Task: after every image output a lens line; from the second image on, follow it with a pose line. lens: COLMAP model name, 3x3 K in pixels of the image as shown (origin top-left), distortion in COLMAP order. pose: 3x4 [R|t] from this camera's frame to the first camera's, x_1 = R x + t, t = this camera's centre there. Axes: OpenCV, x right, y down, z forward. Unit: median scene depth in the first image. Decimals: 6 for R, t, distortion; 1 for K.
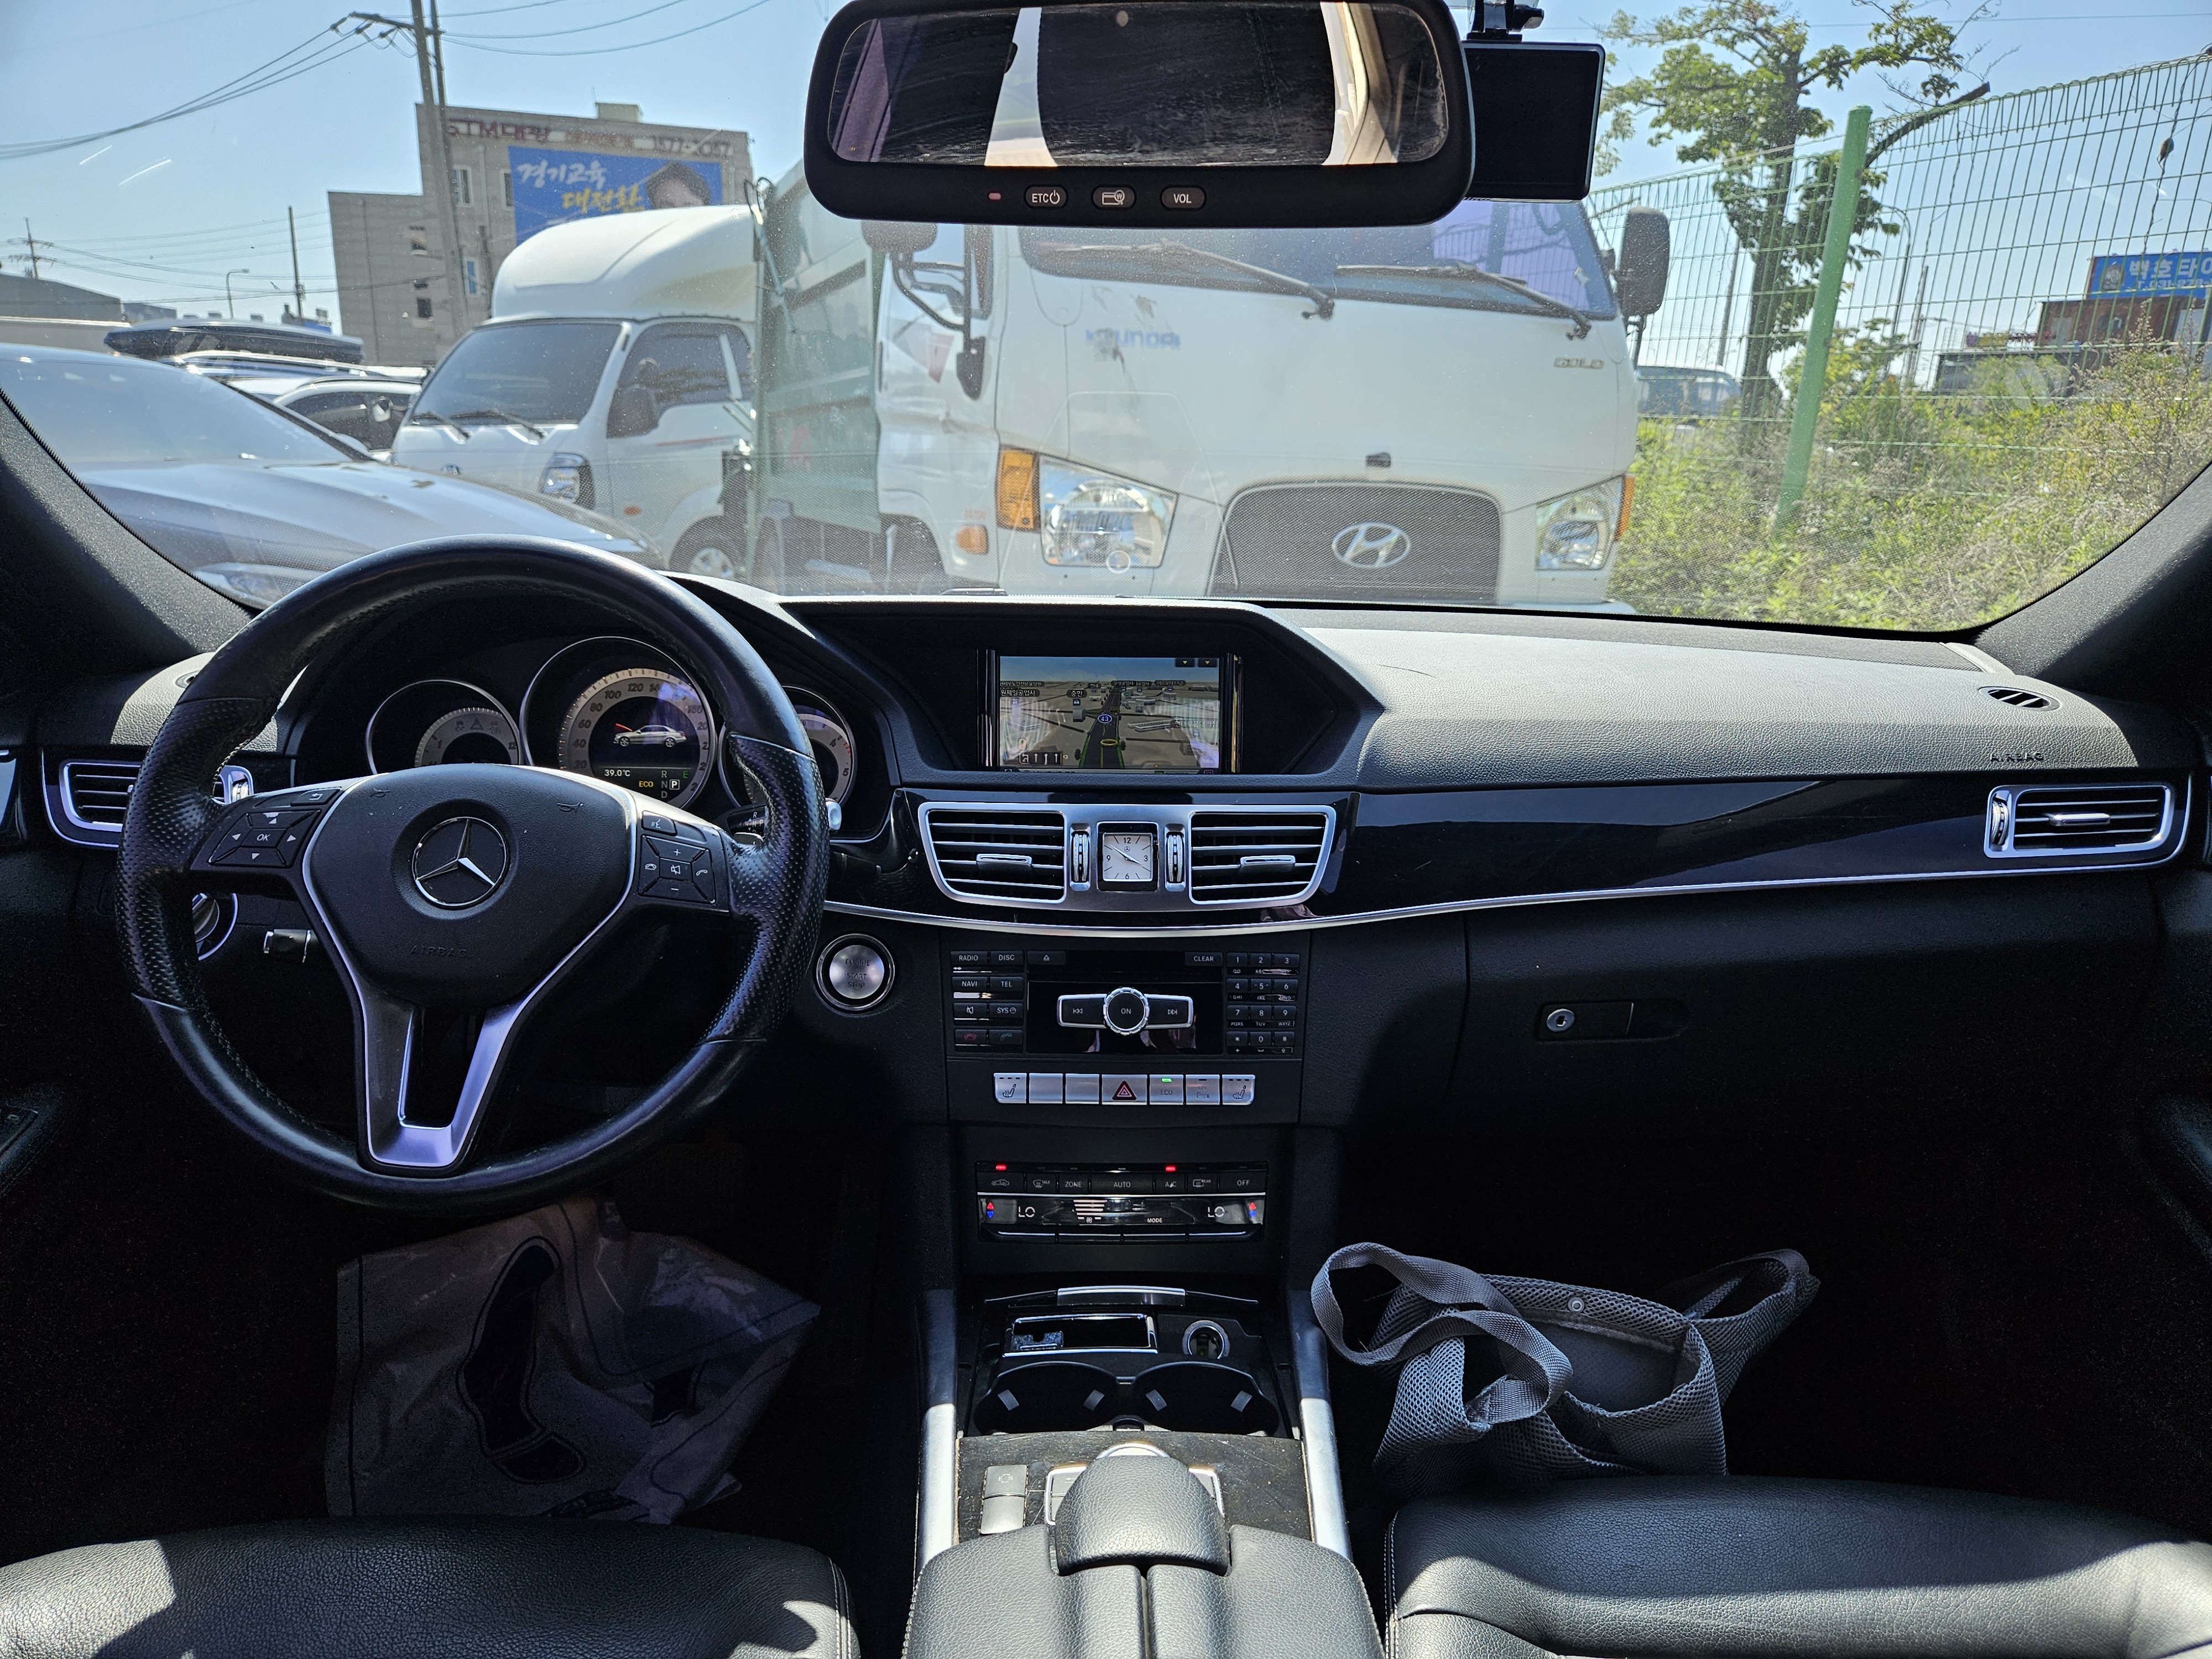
lens RADIAL K [[1500.6, 0, 1102.4], [0, 1500.6, 854.0], [0, 0, 1]] dist [0.059023, -0.052797]
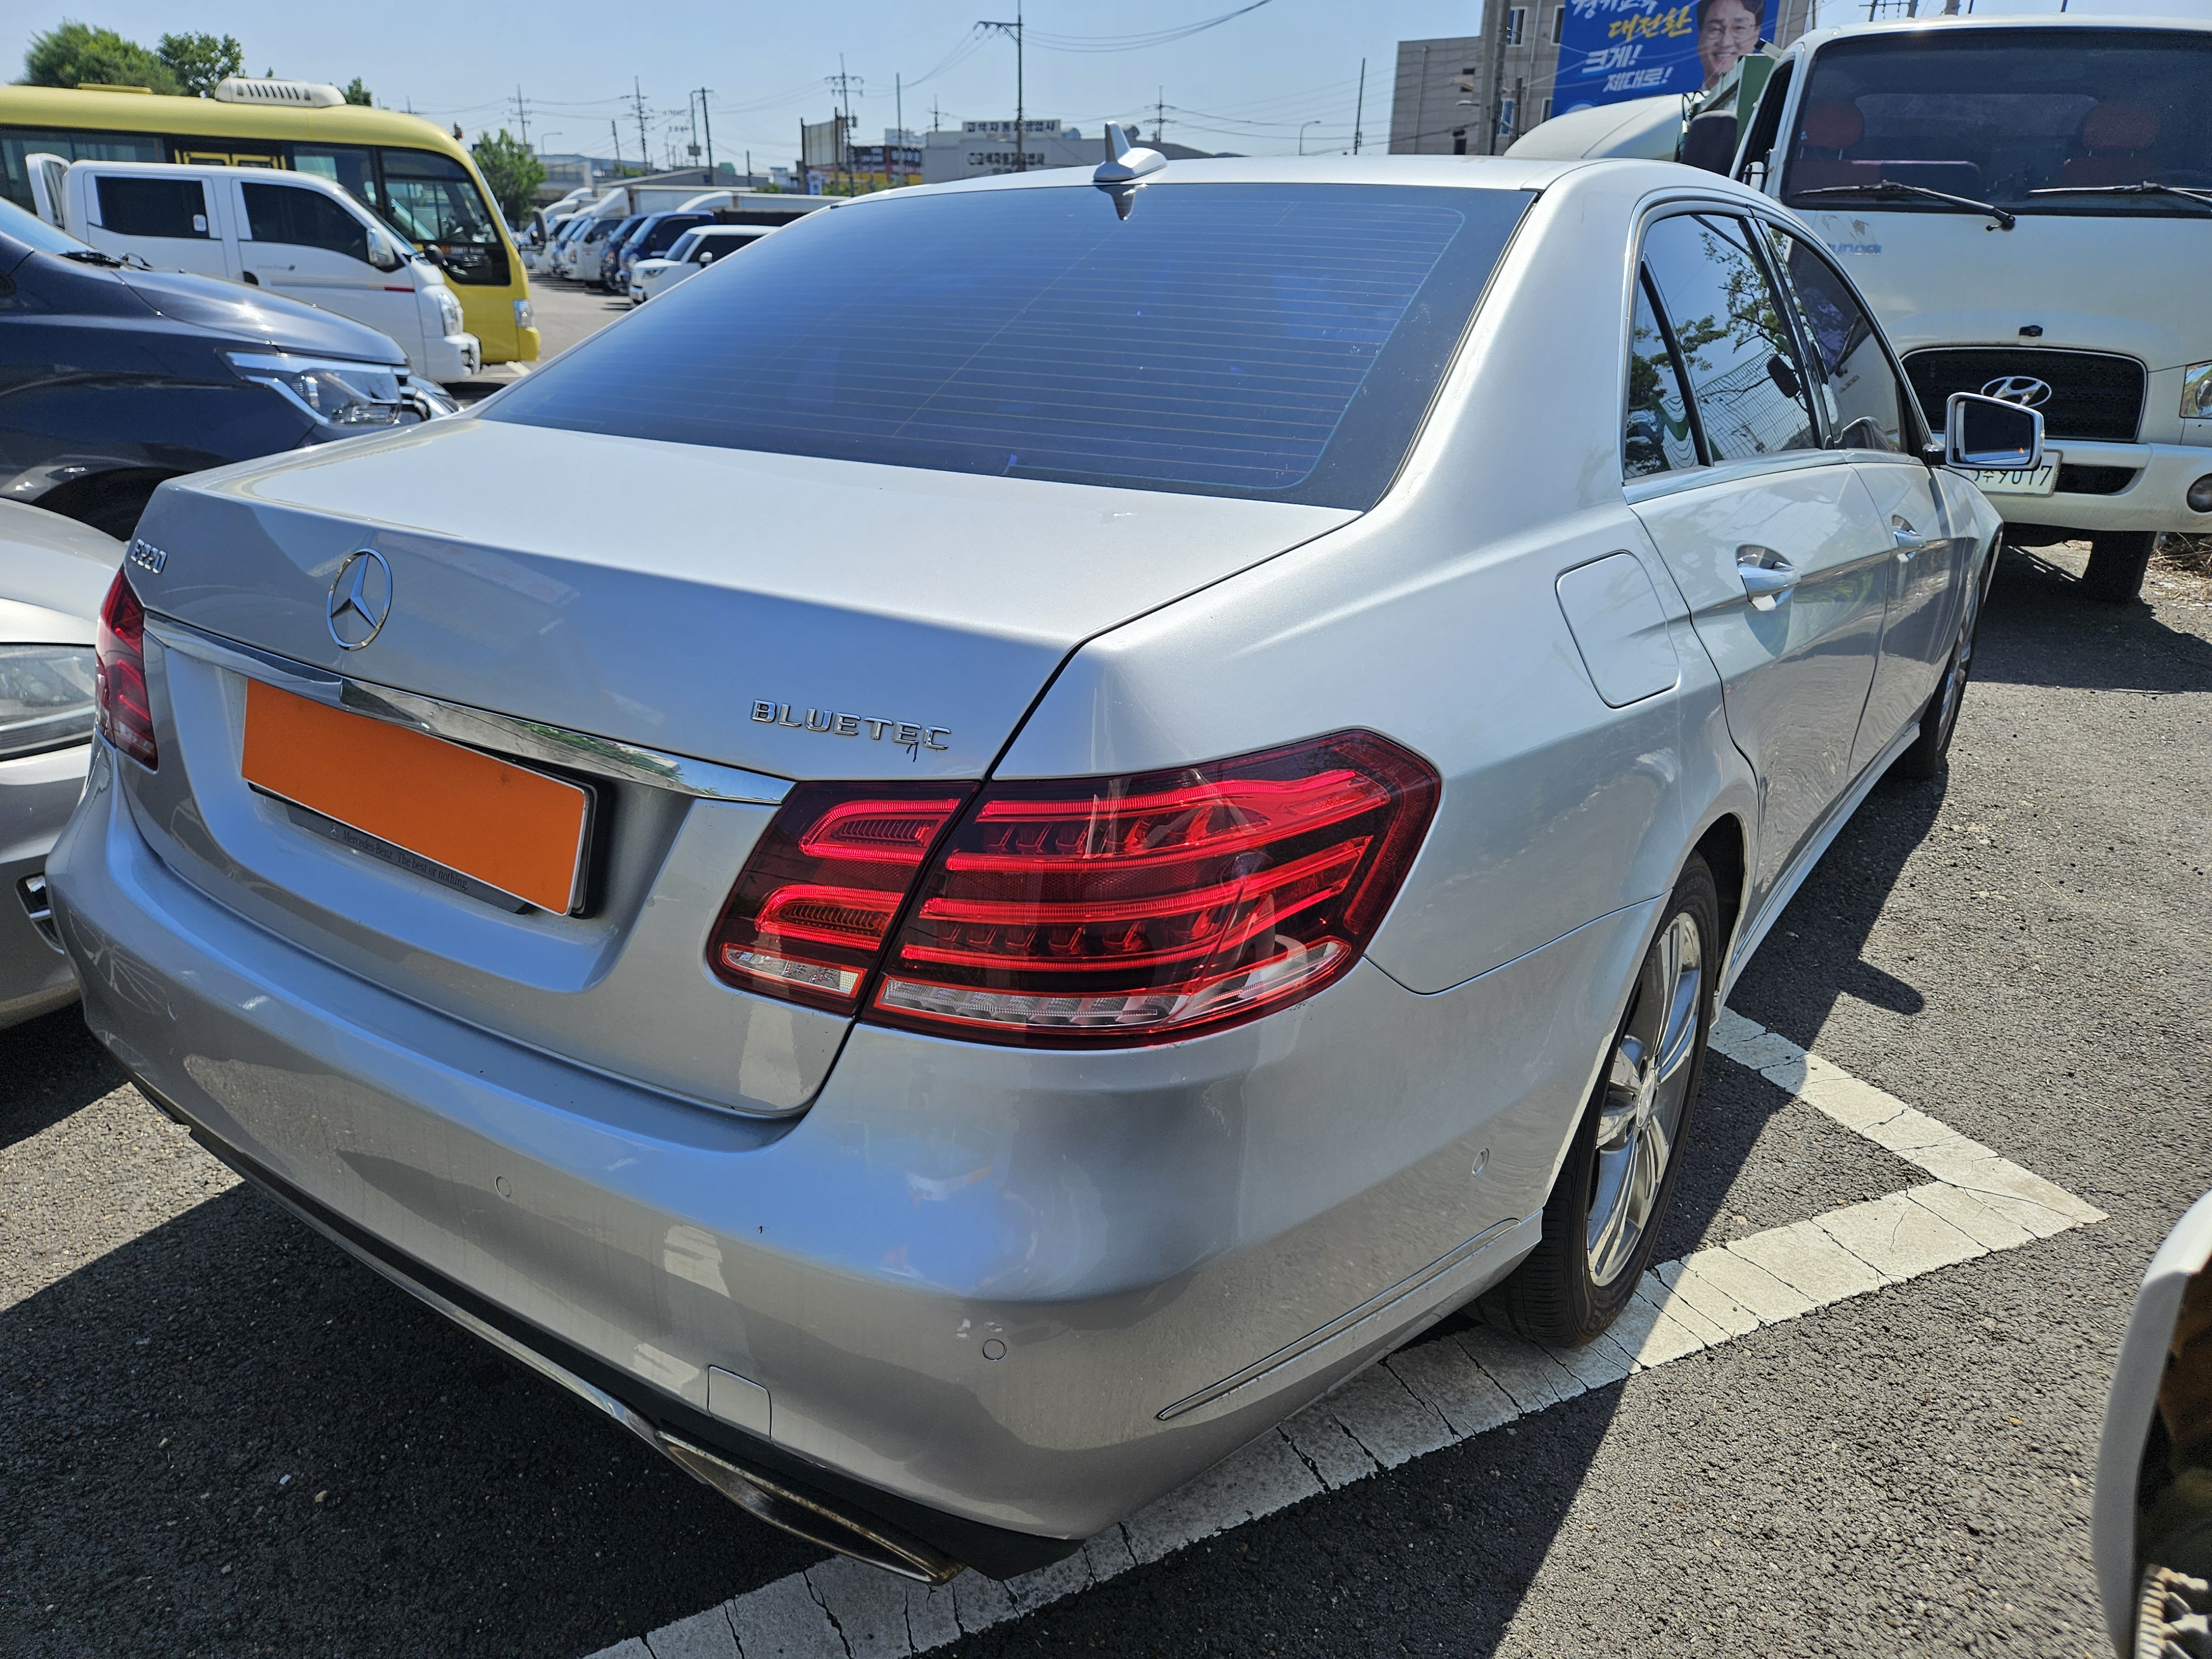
lens RADIAL K [[1500.6, 0, 1067.7], [0, 1500.6, 842.6], [0, 0, 1]] dist [0.059023, -0.052797]
pose [[0.805986, 0.200309, -0.557012, 0.362218], [-0.146114, 0.979209, 0.140714, 0.145657], [0.573618, -0.032026, 0.818497, -0.733702]]
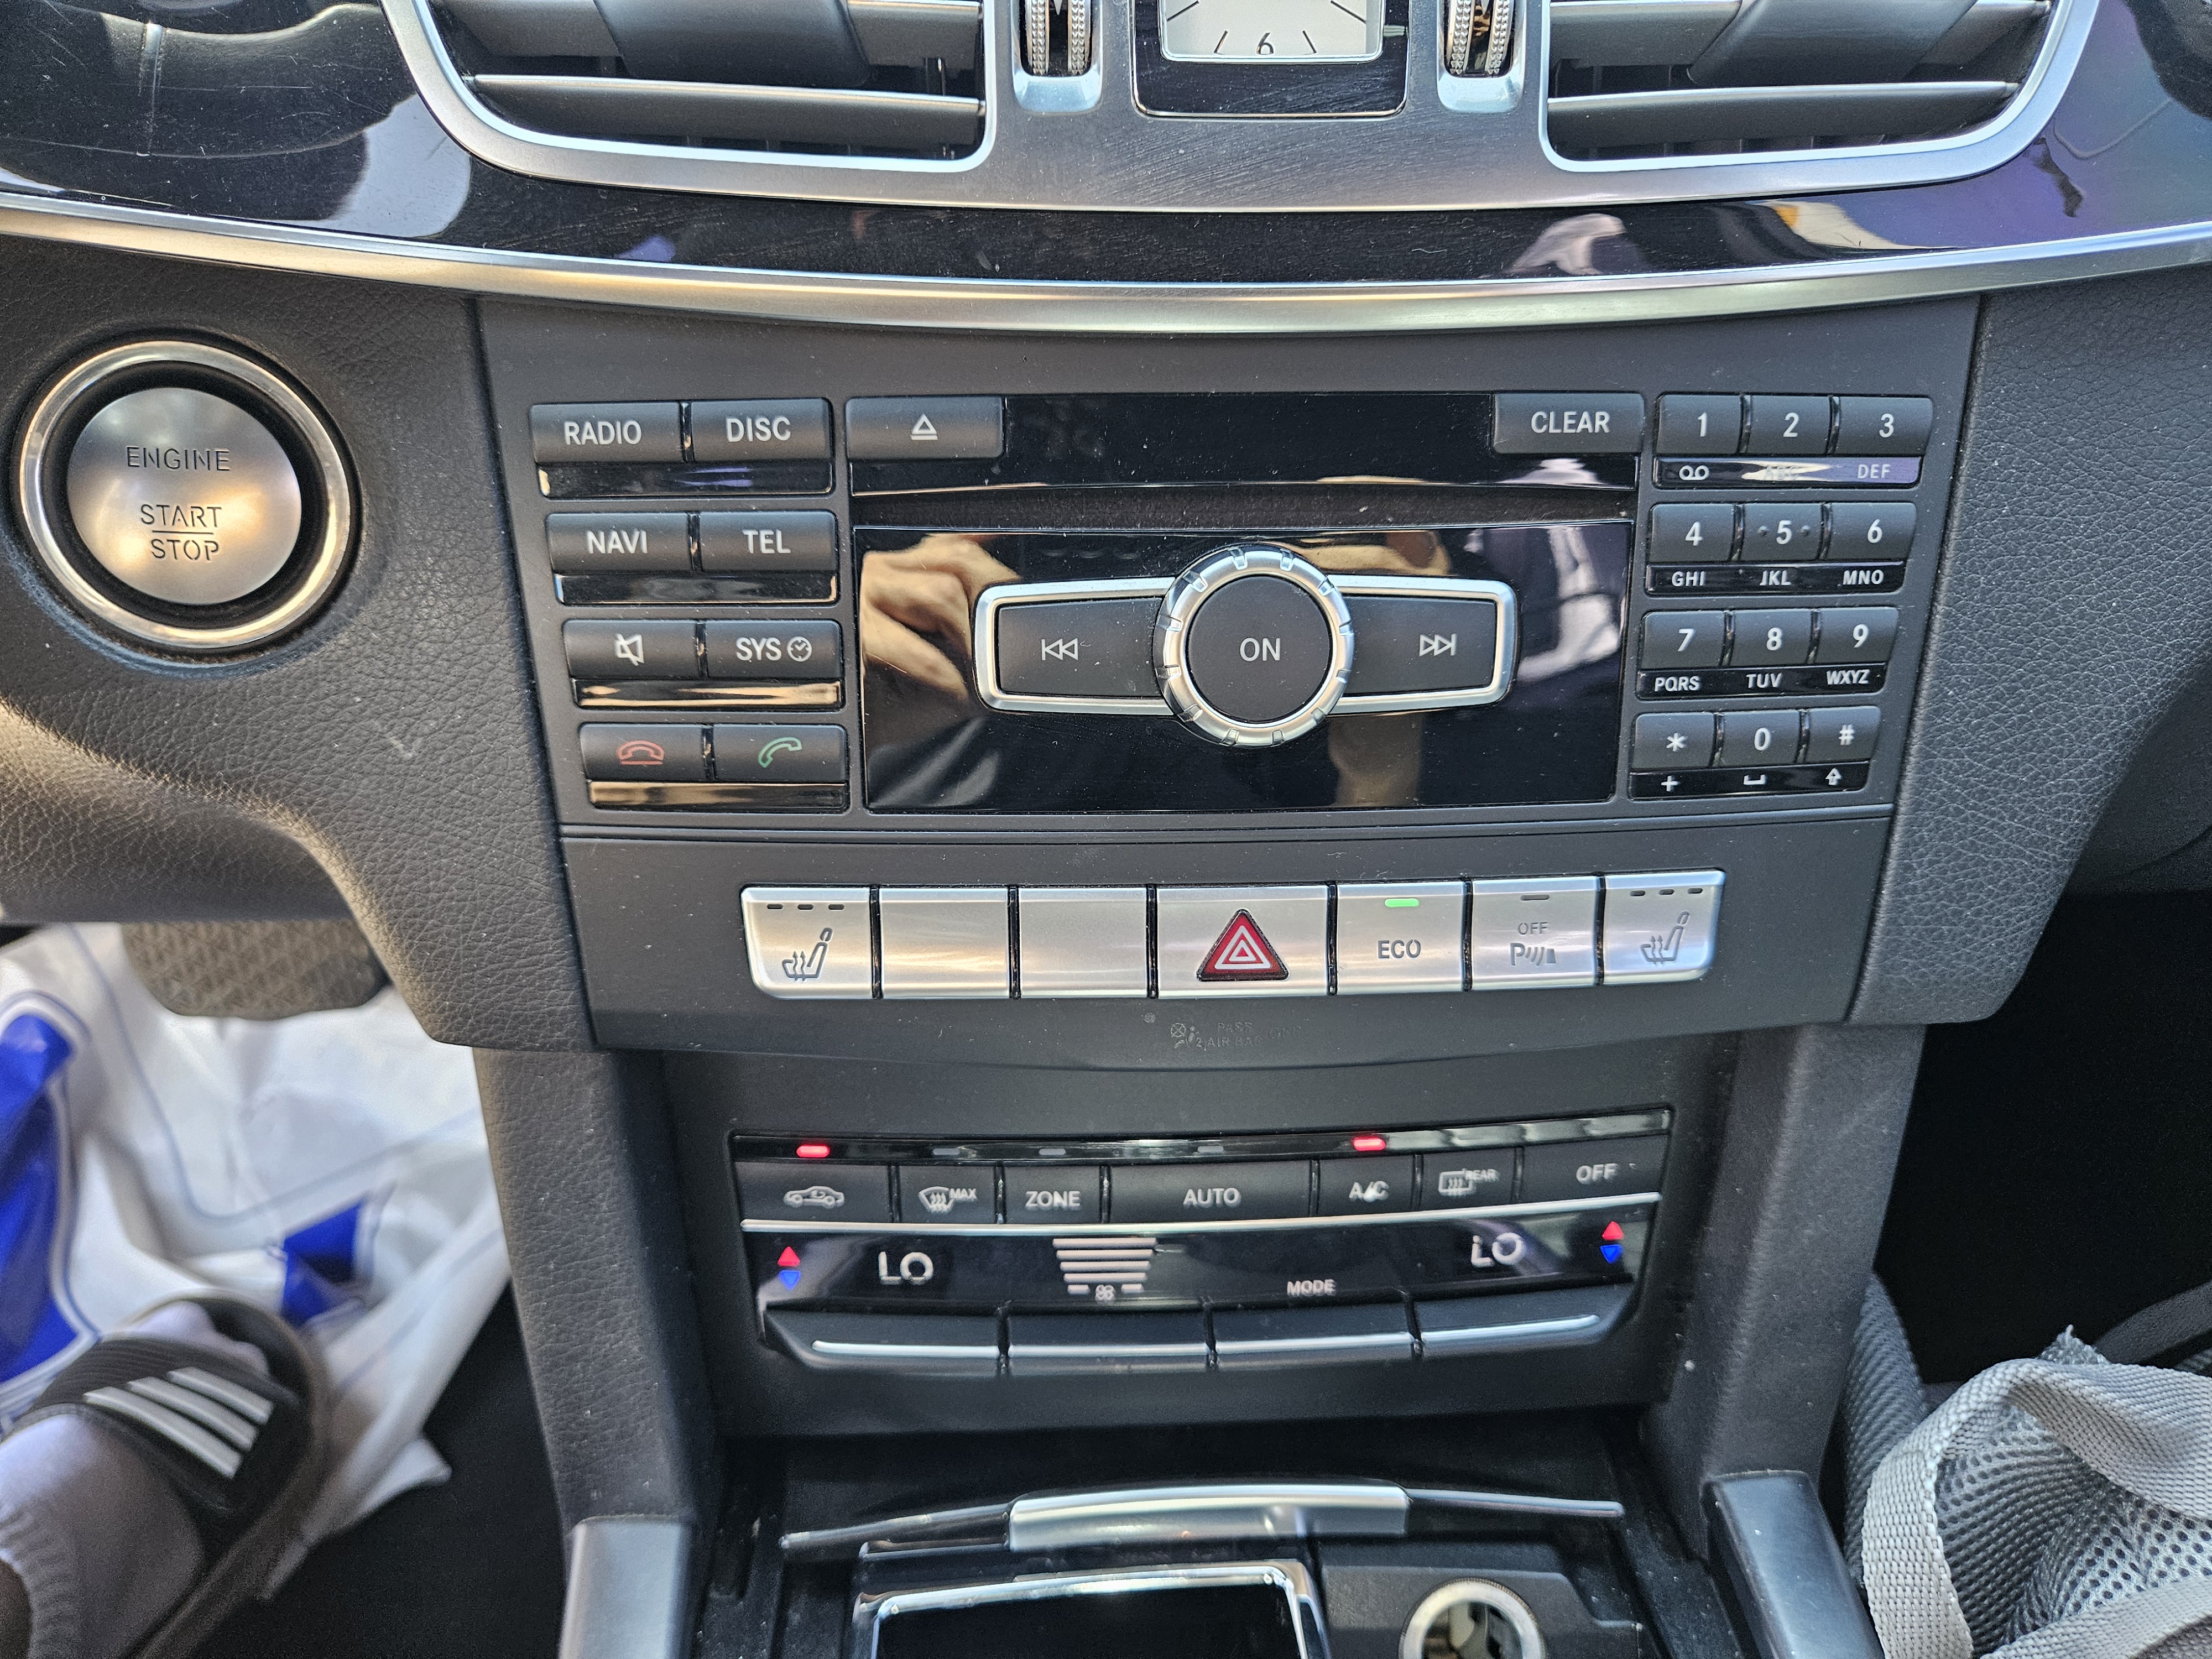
lens RADIAL K [[1500.6, 0, 1090.0], [0, 1500.6, 876.5], [0, 0, 1]] dist [0.059023, -0.052797]
pose [[0.999587, -0.019696, 0.020934, -0.004479], [0.012058, 0.948469, 0.316640, 0.015815], [-0.026092, -0.316256, 0.948315, 0.193796]]
